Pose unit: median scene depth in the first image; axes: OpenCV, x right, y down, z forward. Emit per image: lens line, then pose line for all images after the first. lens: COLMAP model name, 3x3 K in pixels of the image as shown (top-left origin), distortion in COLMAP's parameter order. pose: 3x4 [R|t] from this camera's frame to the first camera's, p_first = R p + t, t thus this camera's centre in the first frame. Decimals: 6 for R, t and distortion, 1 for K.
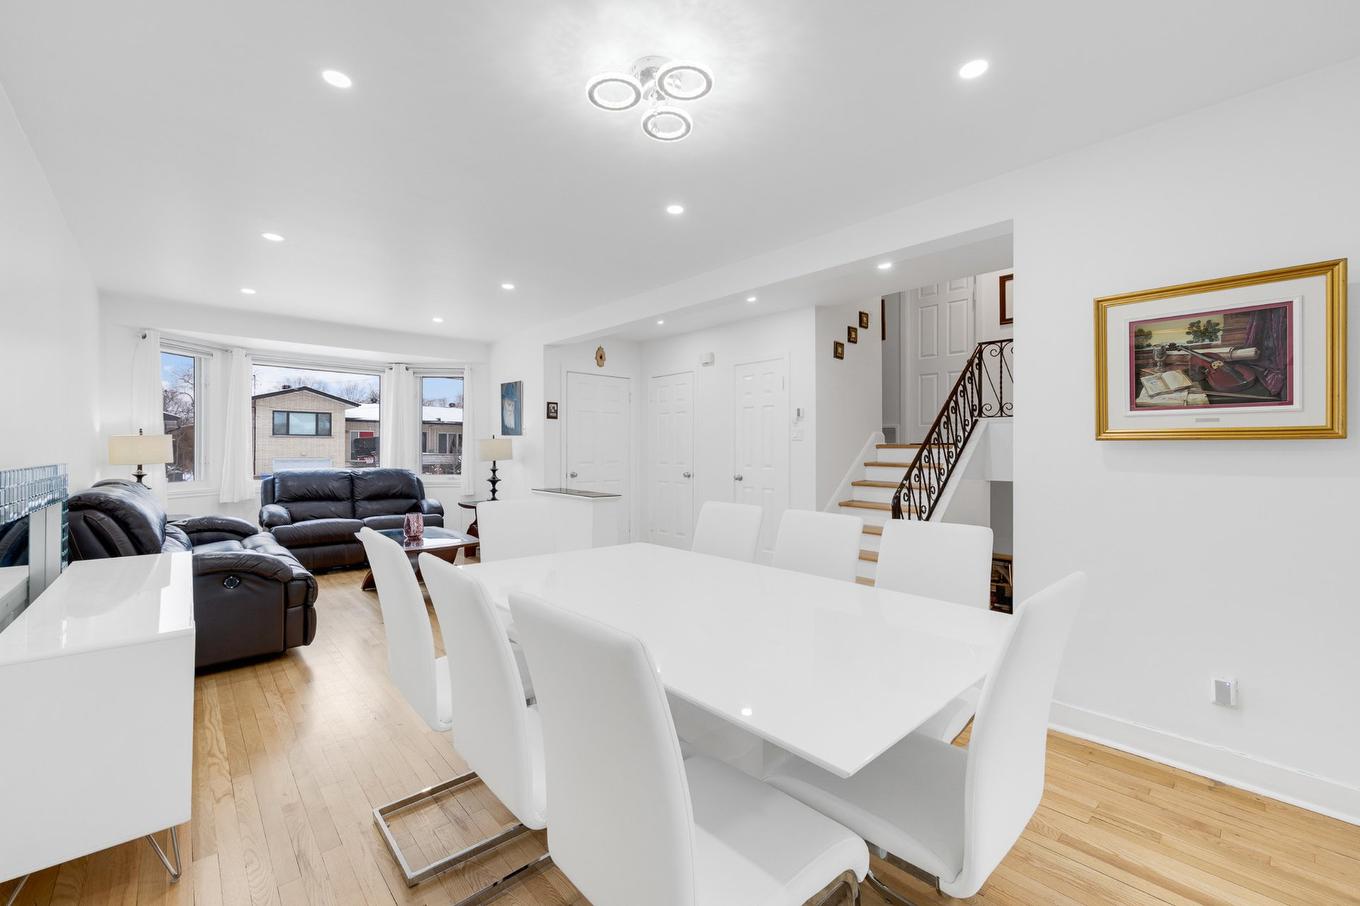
lens RADIAL K [[566.6, 0, 688.0], [0, 566.6, 442.8], [0, 0, 1]] dist [-0.000887, -0.000004]
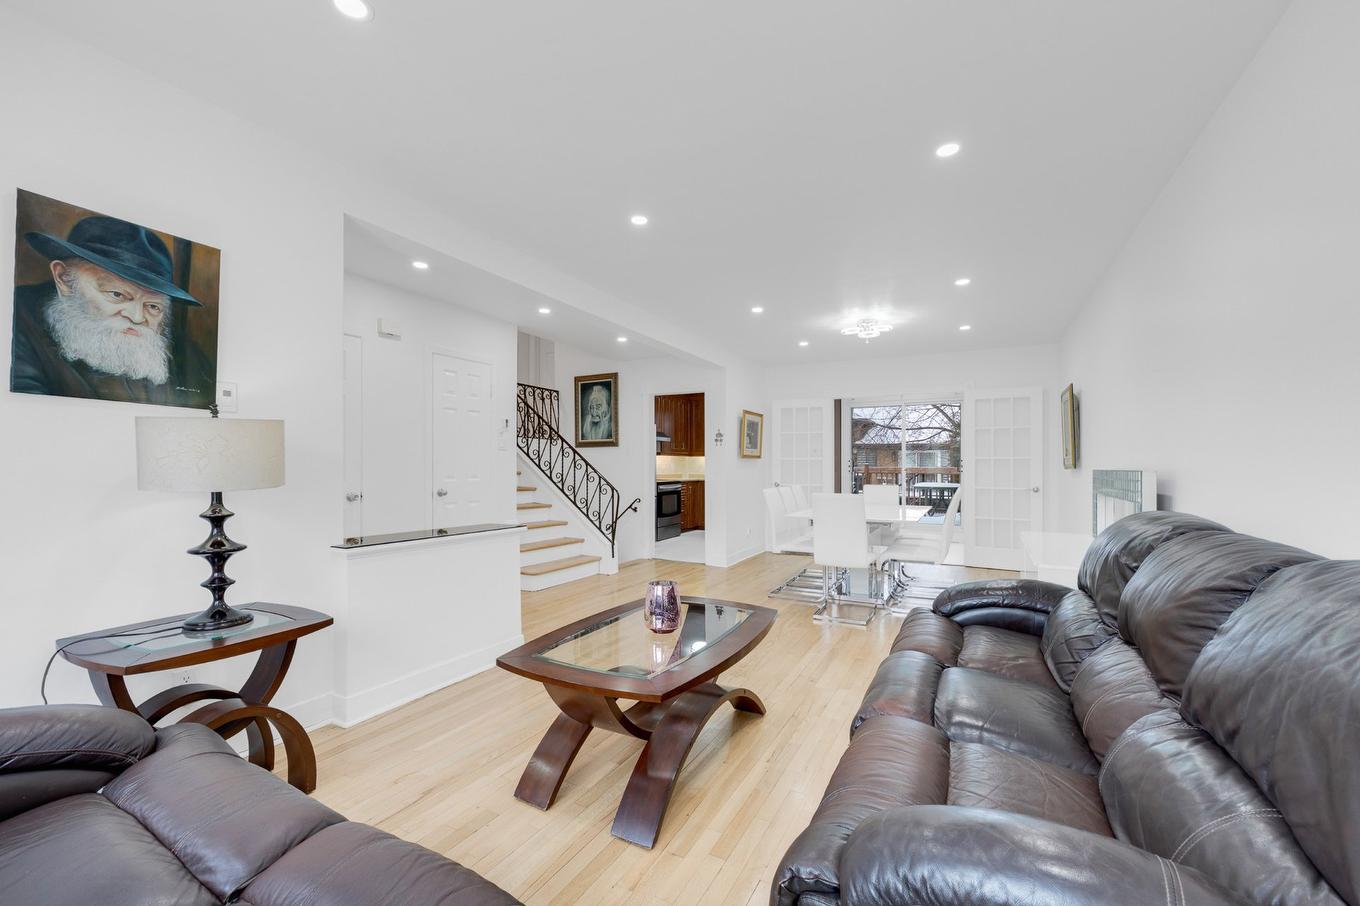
lens RADIAL K [[573.8, 0, 680.0], [0, 573.8, 453.0], [0, 0, 1]] dist [0.014030, 0.000150]
pose [[-0.341893, 0.019133, 0.939544, -0.795005], [-0.010551, 0.999652, -0.024197, 0.018266], [-0.939679, -0.018186, -0.341572, 0.937068]]
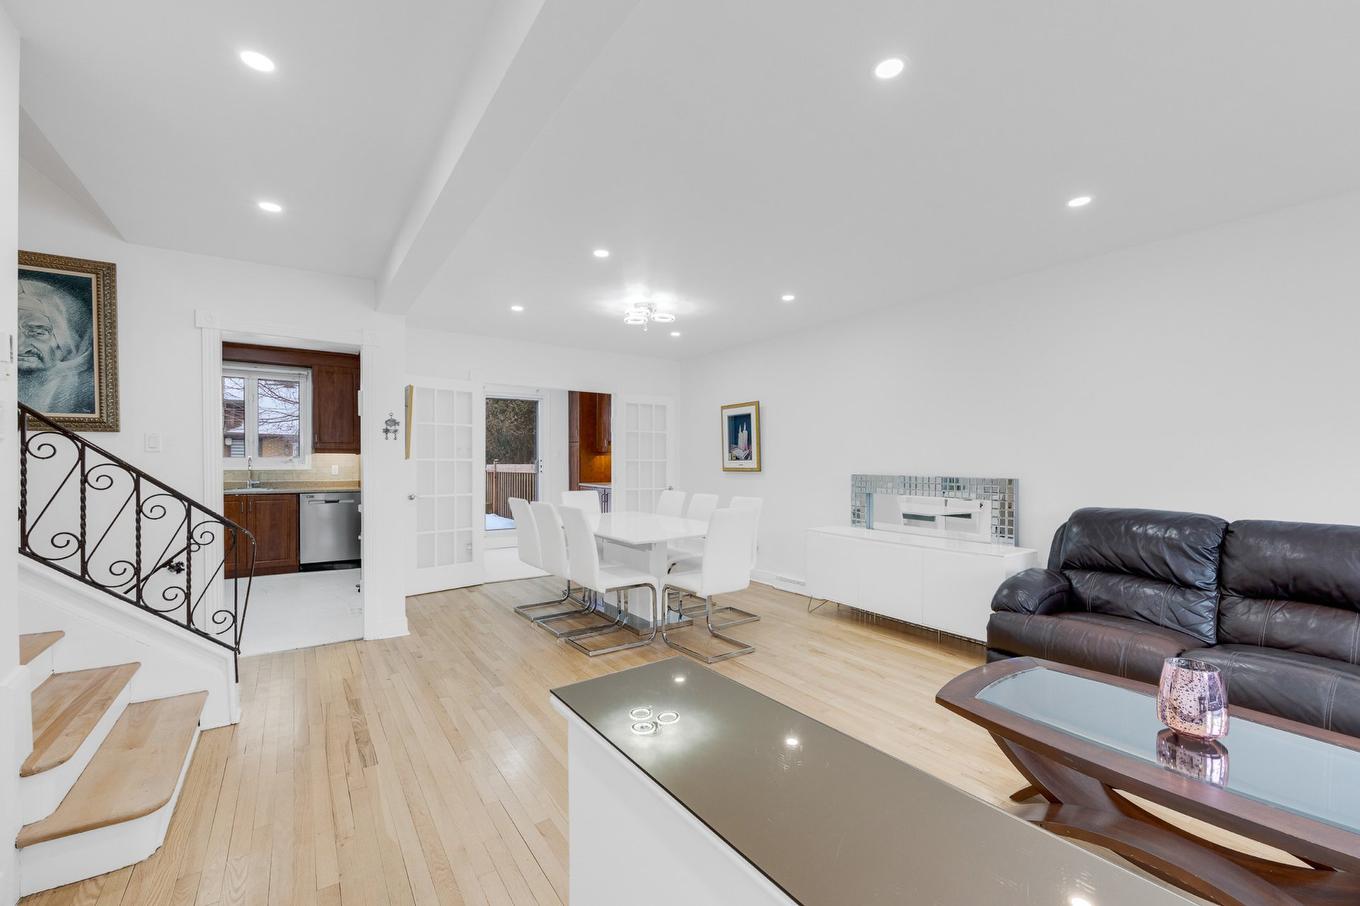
lens RADIAL K [[565.9, 0, 674.5], [0, 565.9, 461.5], [0, 0, 1]] dist [0.011241, 0.000036]
pose [[-0.988505, -0.006761, 0.151035, -0.175194], [-0.008160, 0.999929, -0.008644, 0.003903], [-0.150966, -0.009777, -0.988491, 1.105414]]
